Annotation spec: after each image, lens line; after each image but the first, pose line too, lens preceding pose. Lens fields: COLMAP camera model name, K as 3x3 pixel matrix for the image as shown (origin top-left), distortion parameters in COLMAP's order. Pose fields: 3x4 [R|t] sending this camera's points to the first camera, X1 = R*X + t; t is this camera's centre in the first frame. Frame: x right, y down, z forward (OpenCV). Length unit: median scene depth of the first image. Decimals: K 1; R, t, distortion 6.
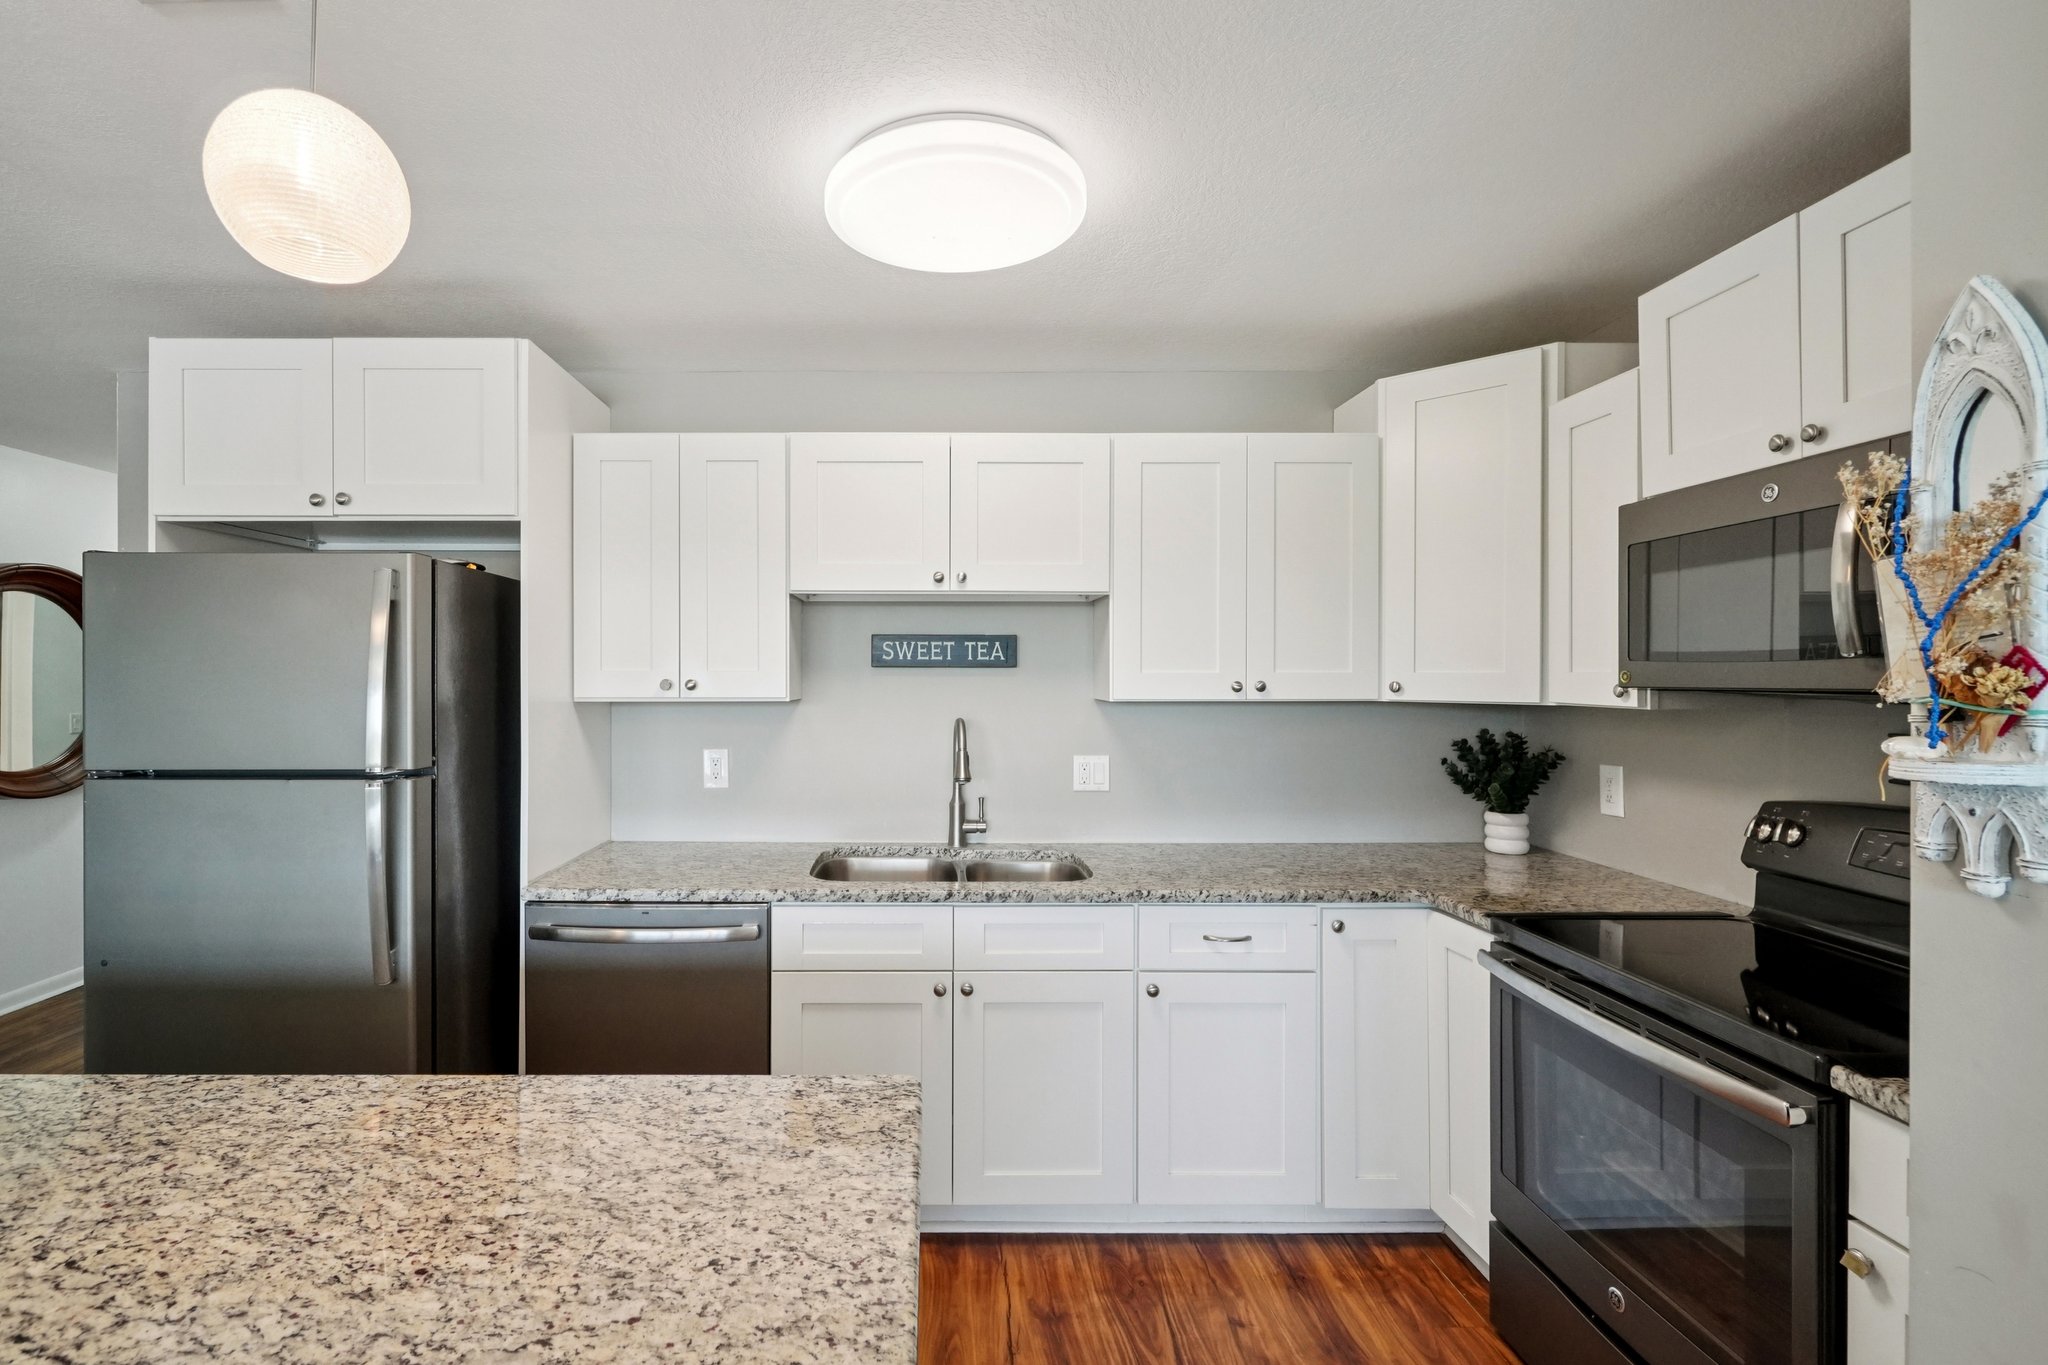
lens RADIAL K [[925.8, 0, 931.0], [0, 925.8, 679.0], [0, 0, 1]] dist [-0.003386, -0.000097]
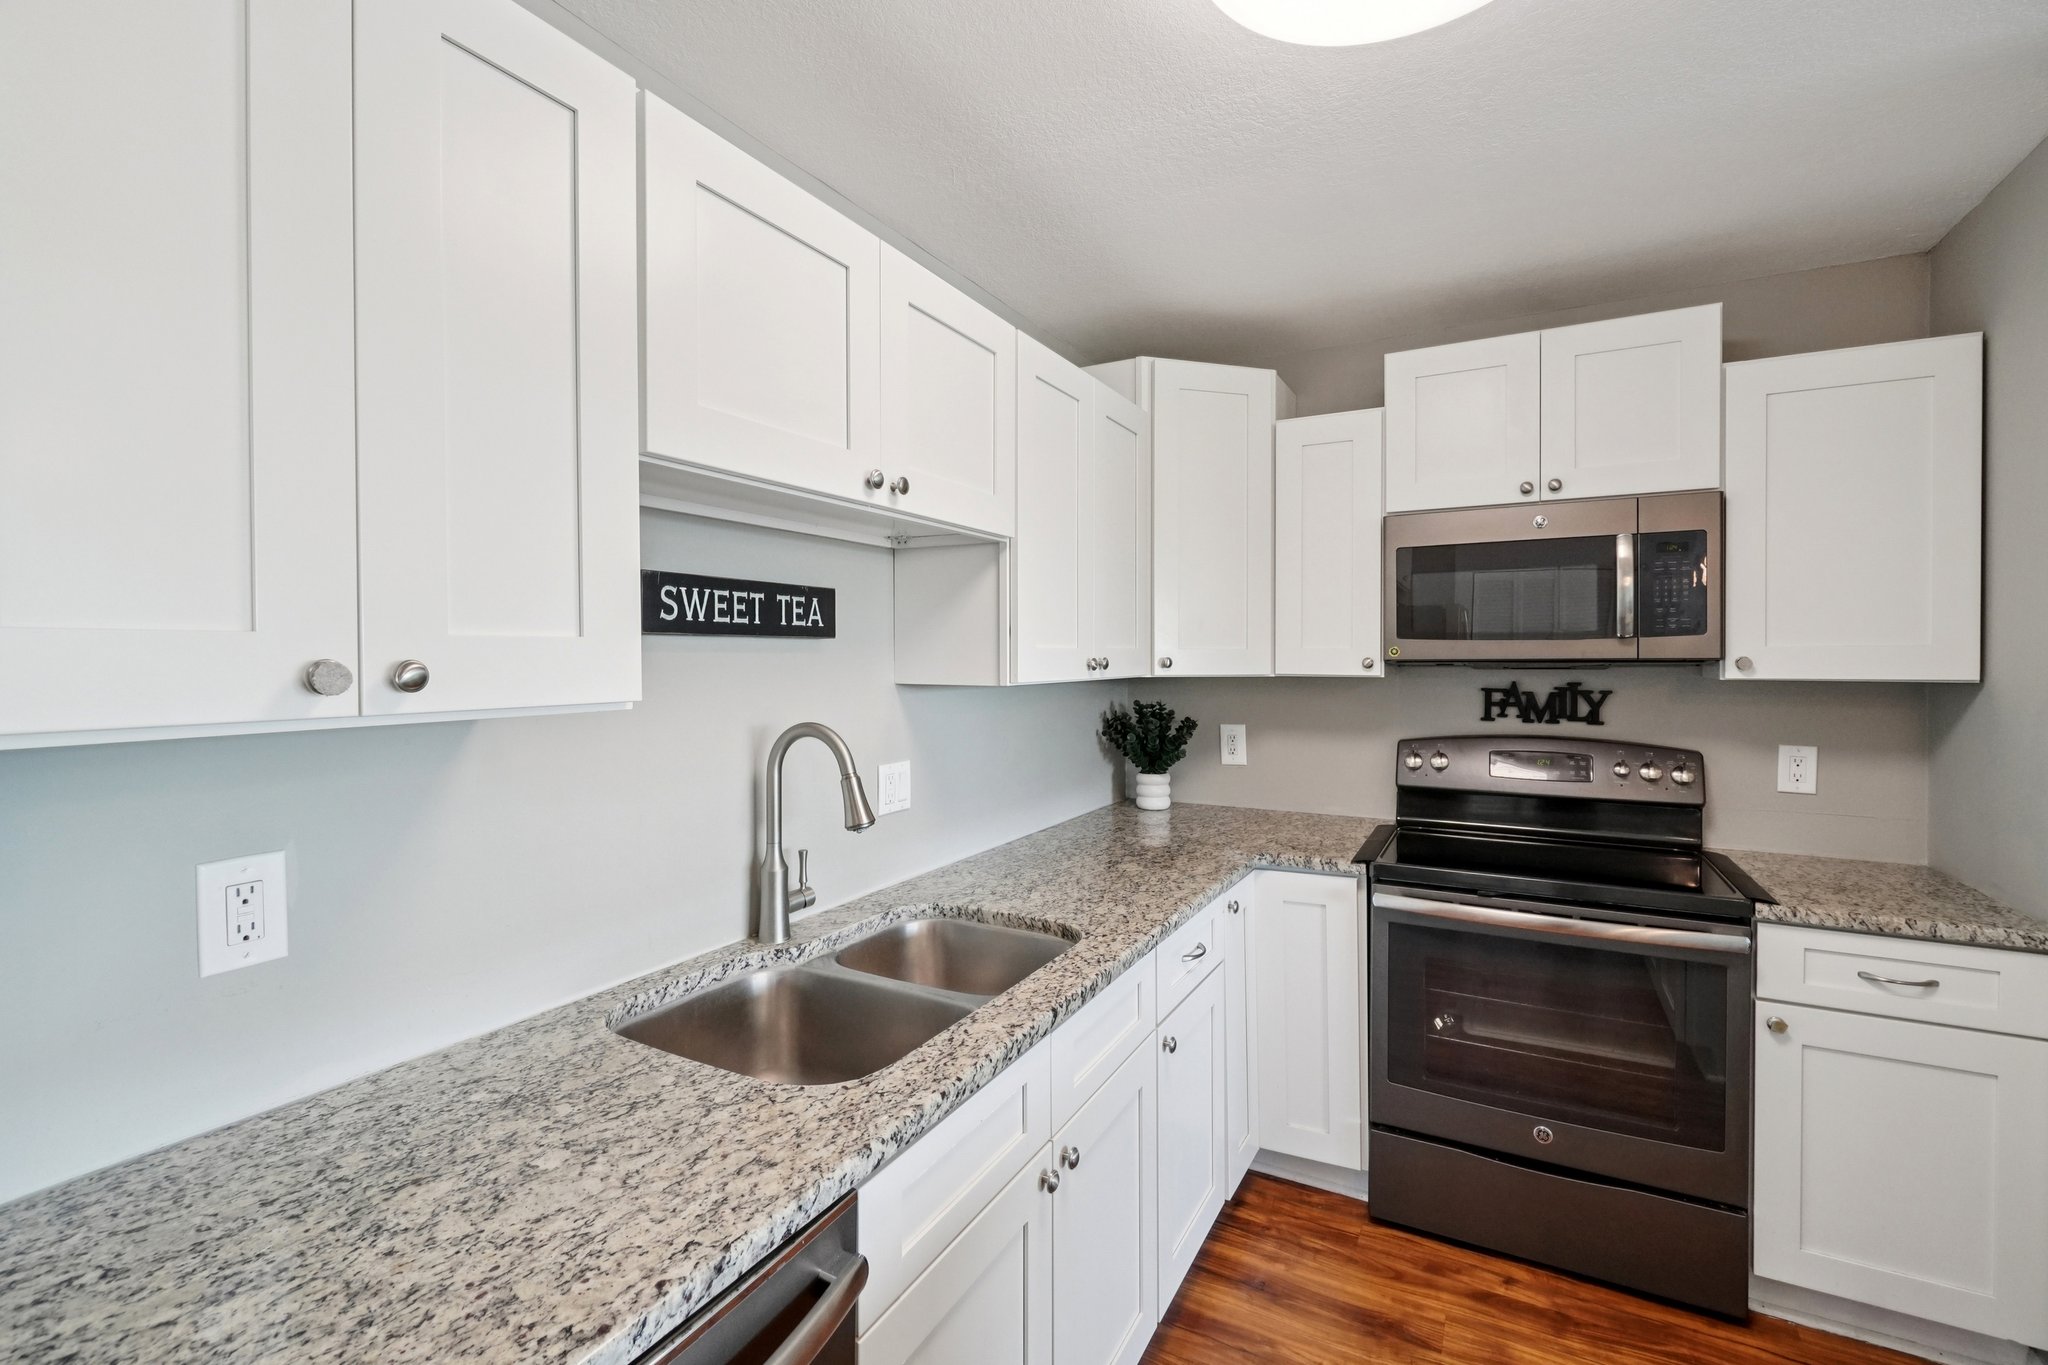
lens RADIAL K [[890.7, 0, 1021.8], [0, 890.7, 665.3], [0, 0, 1]] dist [0.001810, -0.004077]
pose [[0.487449, -0.011805, 0.873072, -0.471513], [0.006704, 0.999930, 0.009777, 0.001056], [-0.873126, 0.001088, 0.487494, 0.707971]]
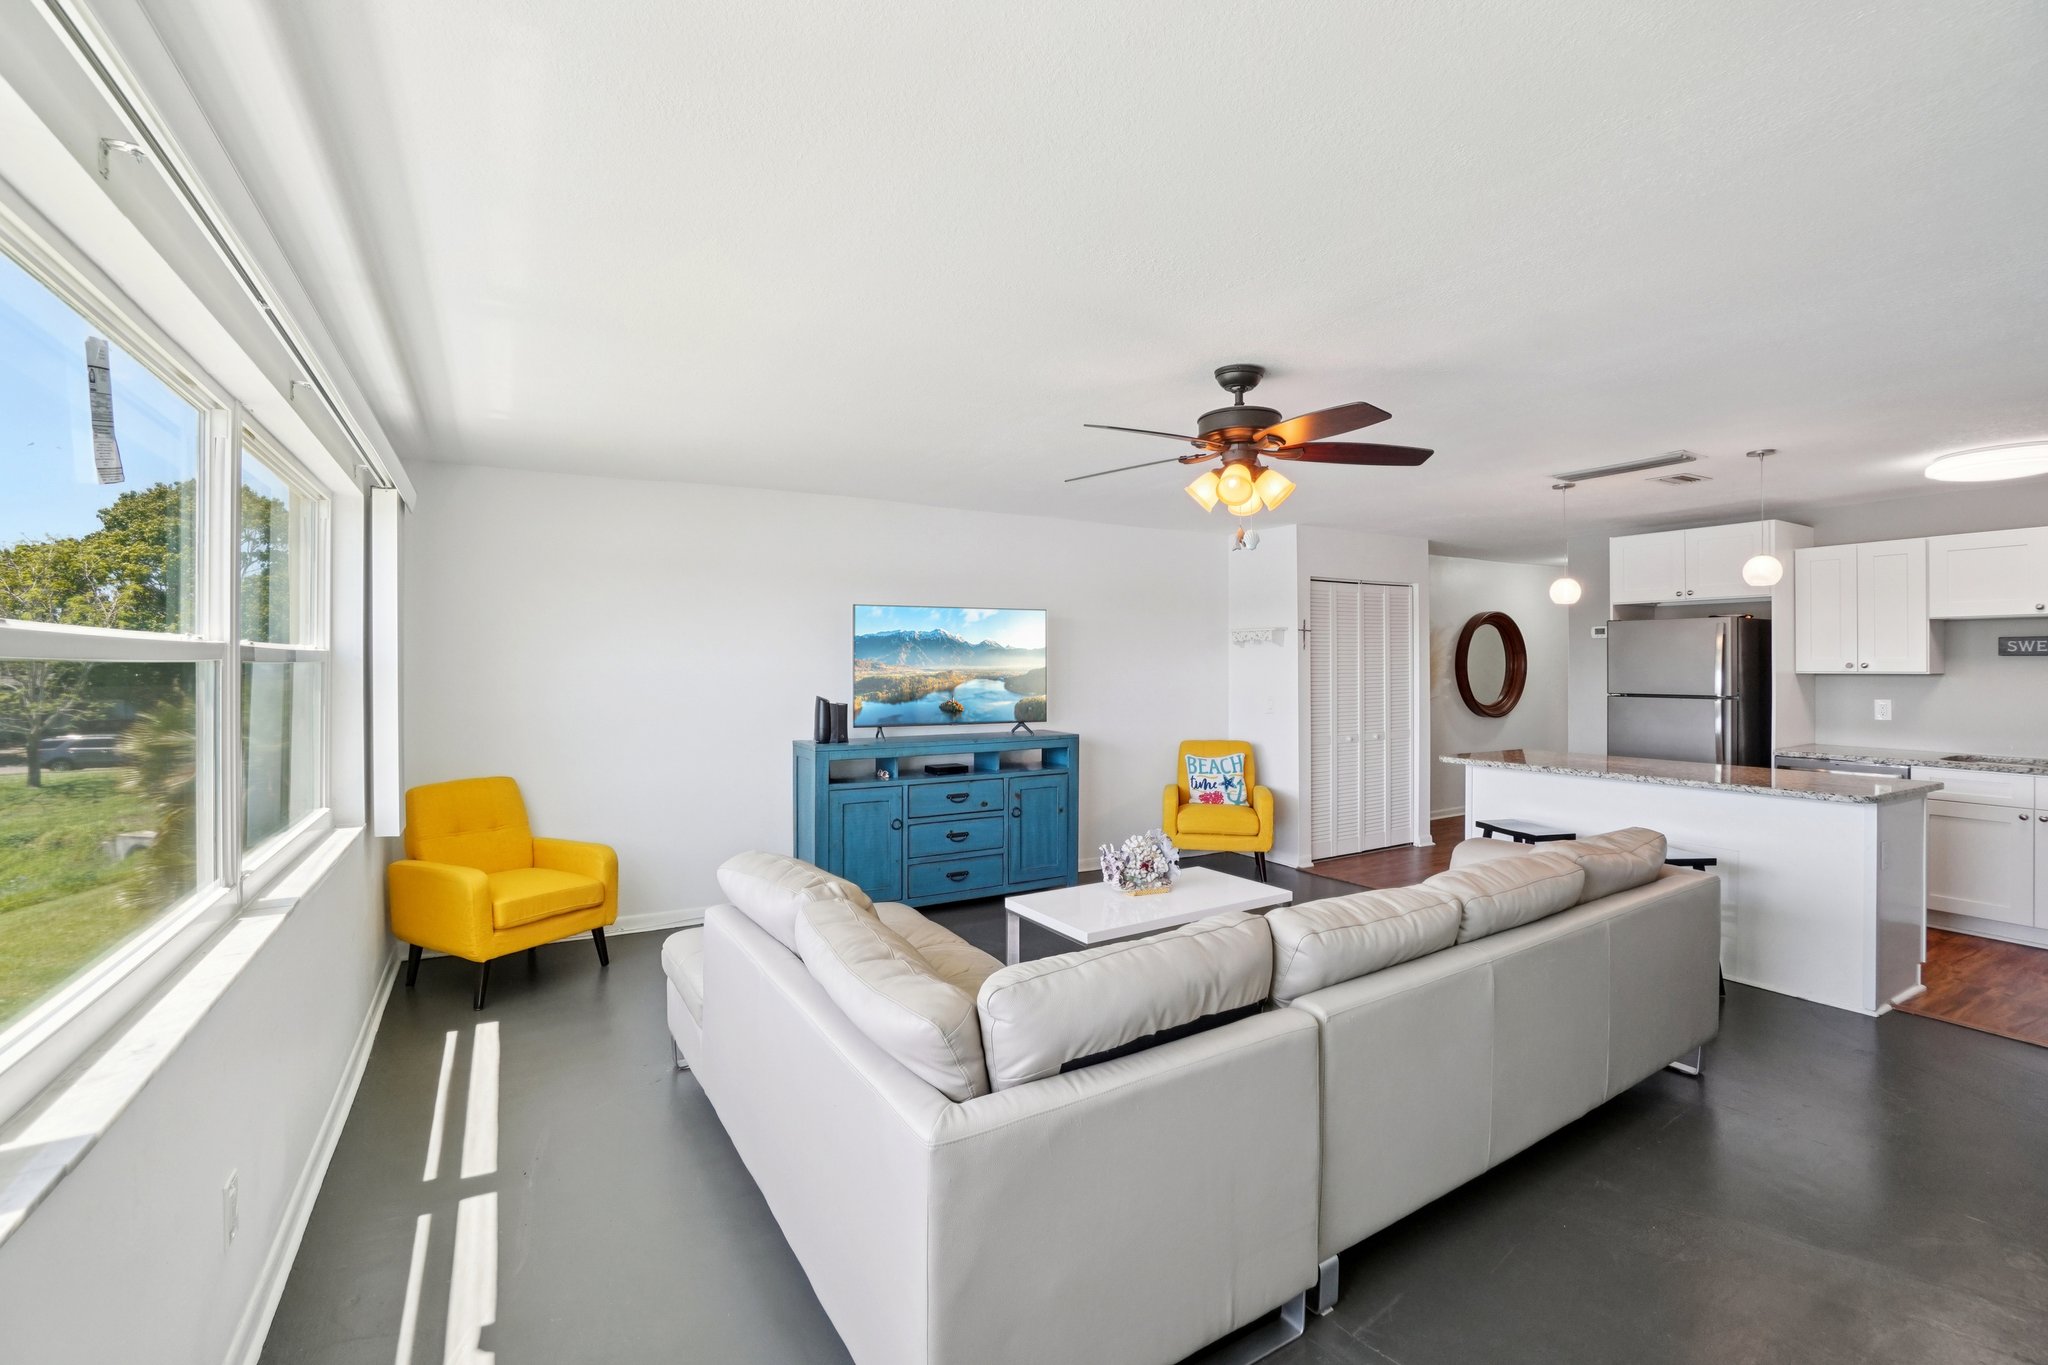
lens RADIAL K [[913.3, 0, 1029.6], [0, 913.3, 664.9], [0, 0, 1]] dist [-0.054885, 0.021364]
pose [[0.512397, -0.000640, -0.858749, 0.526976], [0.001560, 0.999999, 0.000185, 0.001770], [0.858747, -0.001435, 0.512397, -1.769004]]
